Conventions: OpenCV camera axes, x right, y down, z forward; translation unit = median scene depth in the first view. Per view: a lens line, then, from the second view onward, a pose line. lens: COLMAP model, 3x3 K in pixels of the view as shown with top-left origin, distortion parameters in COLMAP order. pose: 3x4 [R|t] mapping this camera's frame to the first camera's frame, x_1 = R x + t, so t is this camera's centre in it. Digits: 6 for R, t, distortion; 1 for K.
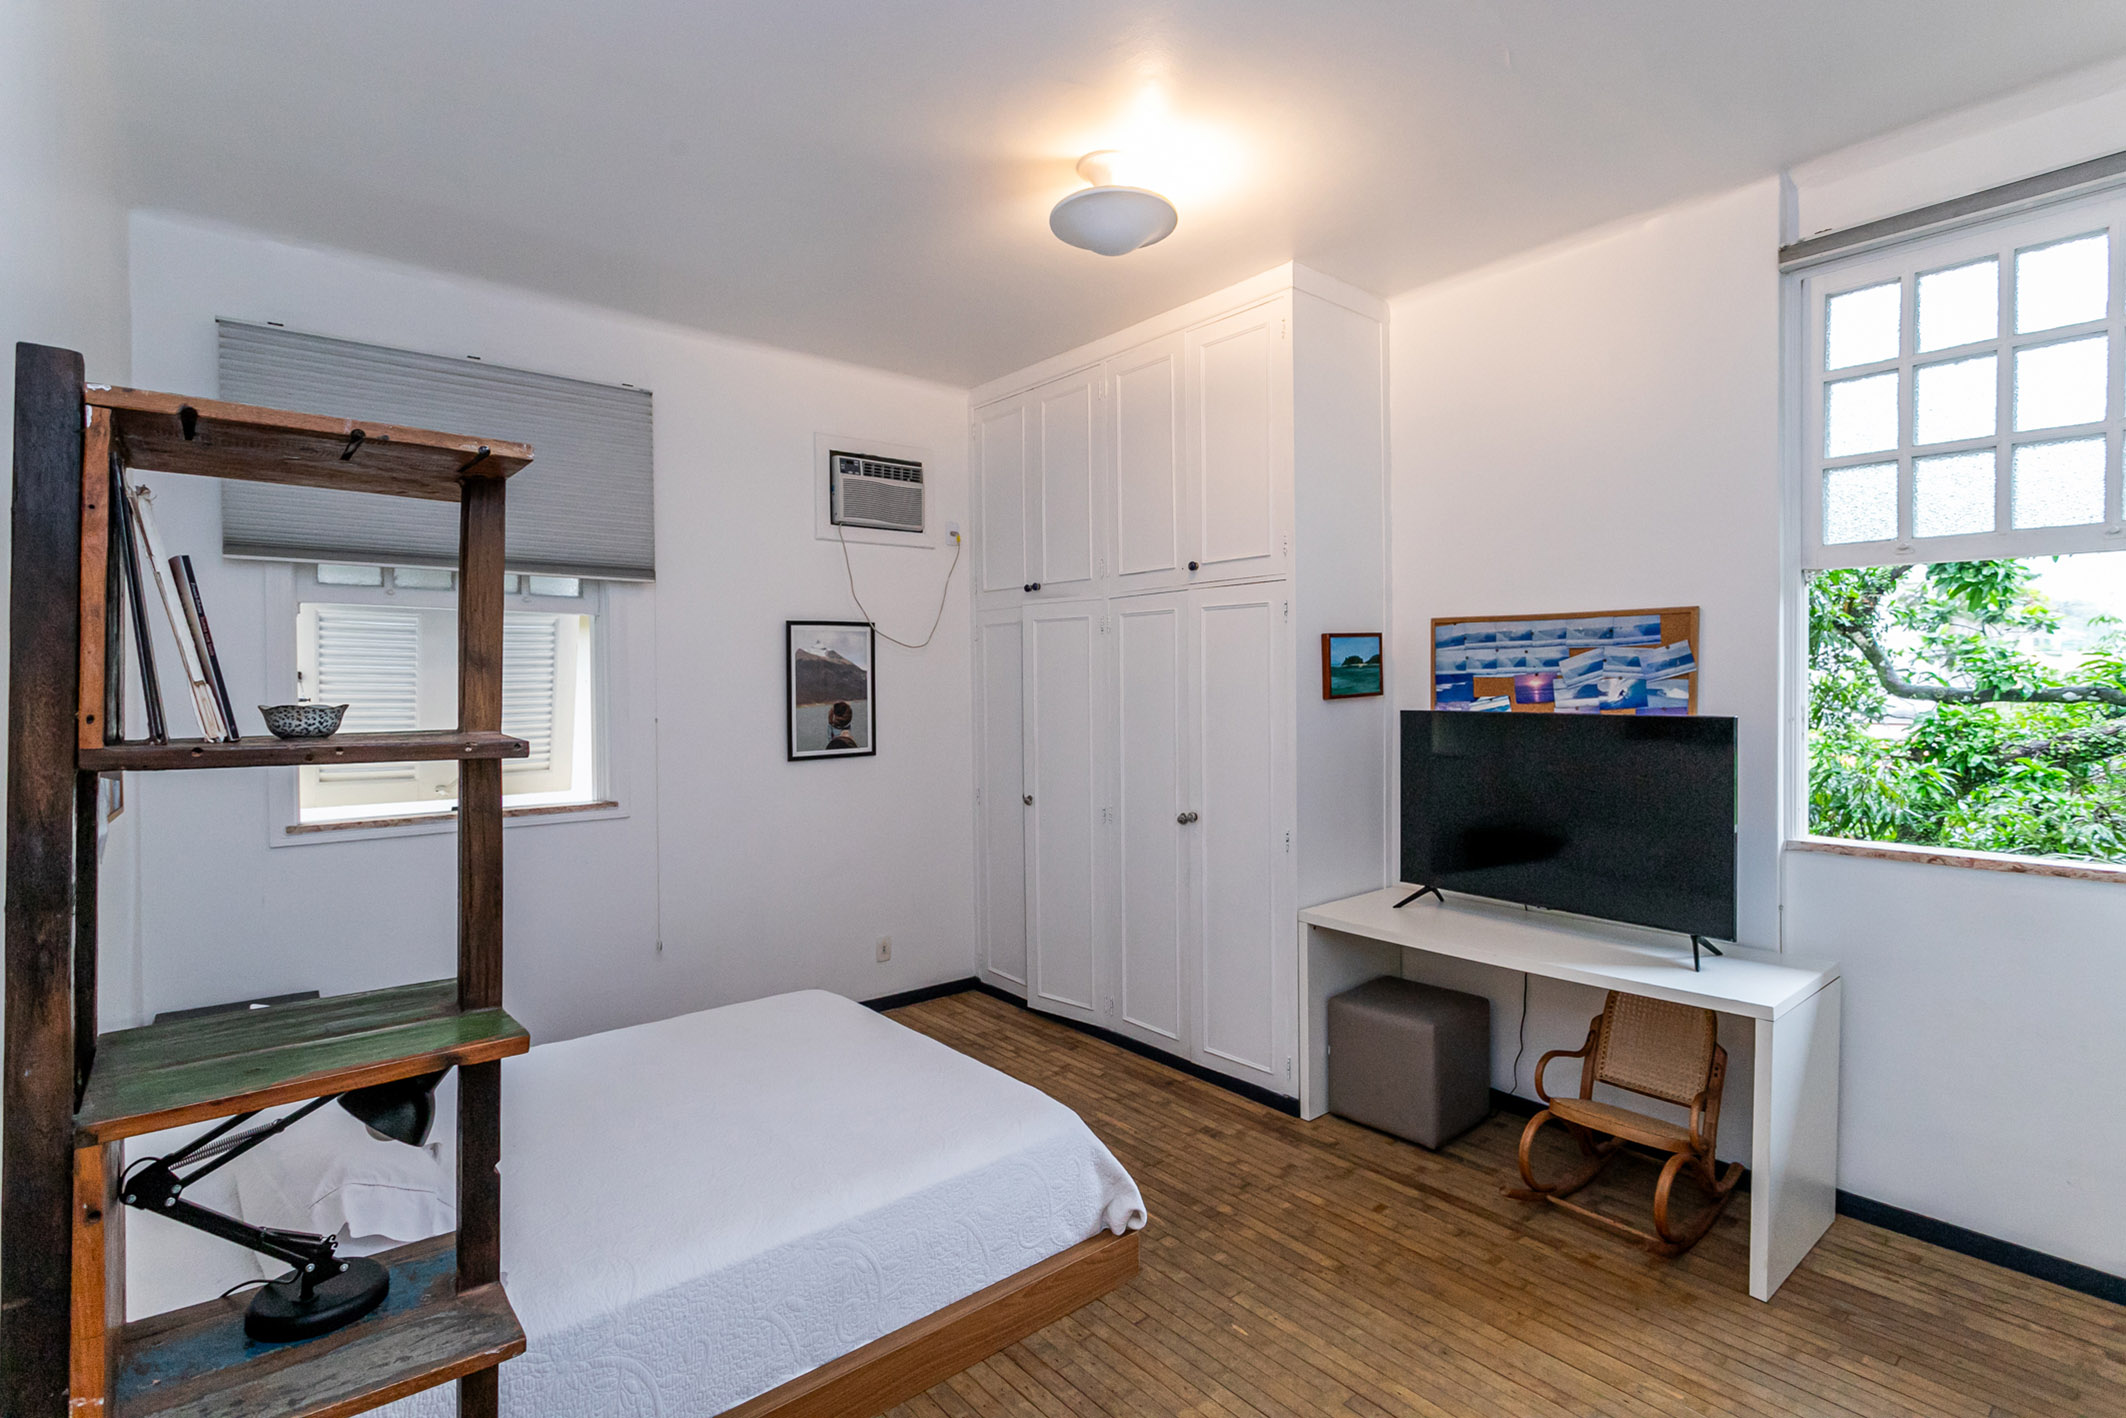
lens RADIAL K [[1014.9, 0, 1072.5], [0, 1014.9, 701.0], [0, 0, 1]] dist [0.000340, 0.000397]
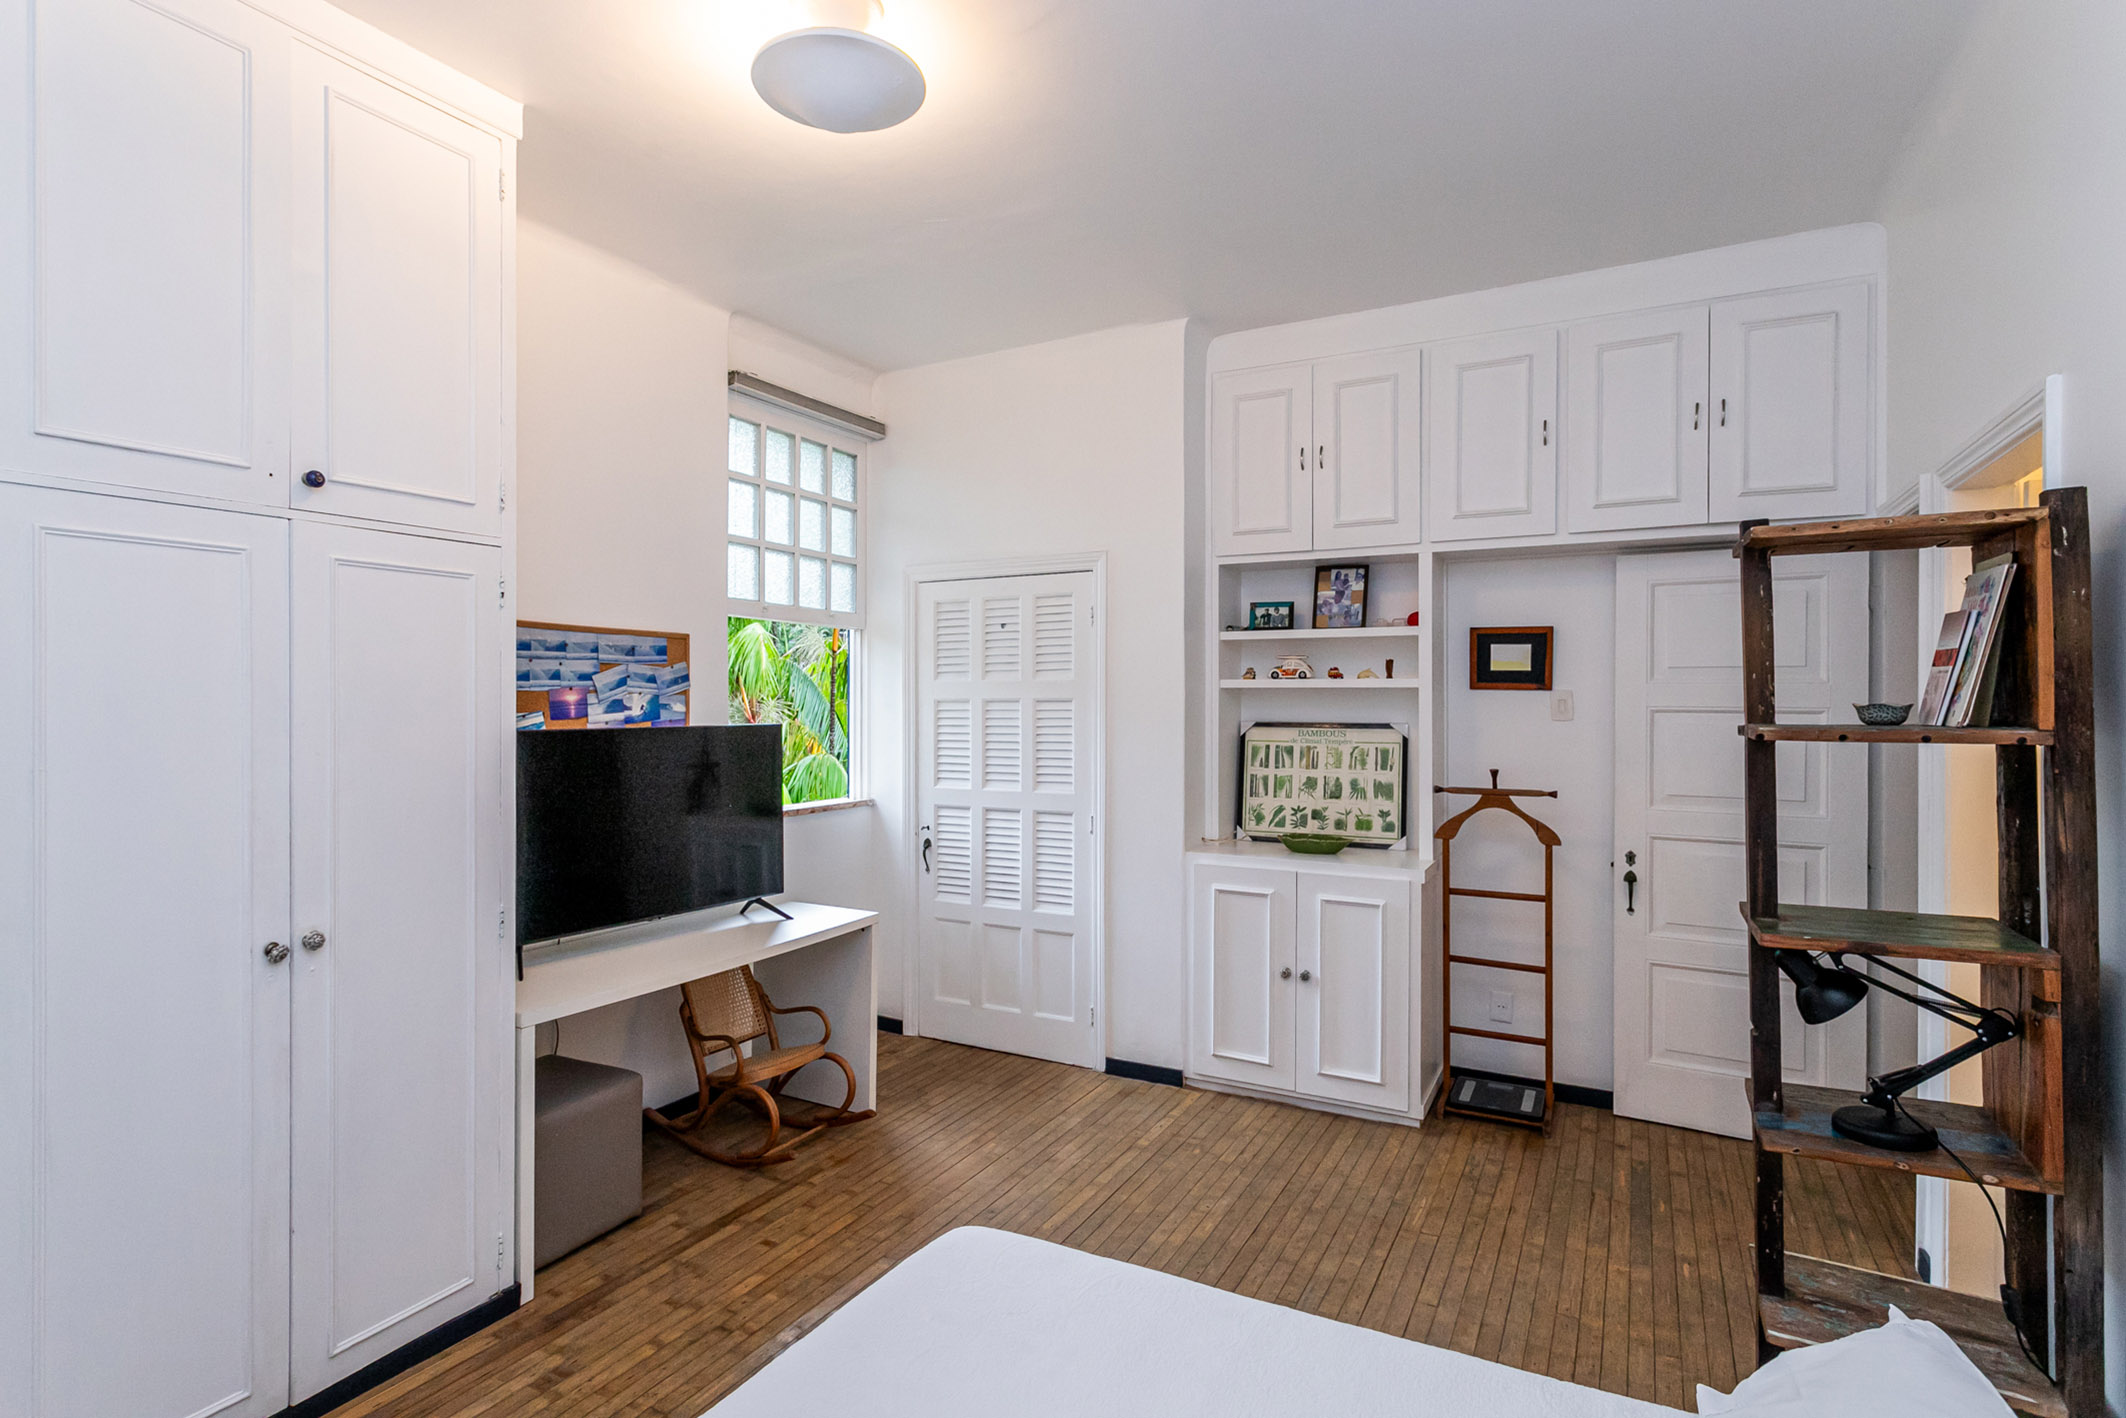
lens RADIAL K [[1014.9, 0, 1072.5], [0, 1014.9, 701.0], [0, 0, 1]] dist [0.000340, 0.000397]
pose [[-0.353149, 0.004182, 0.935558, -0.618311], [0.017259, 0.999849, 0.002045, -0.008835], [-0.935408, 0.016870, -0.353168, 0.940393]]
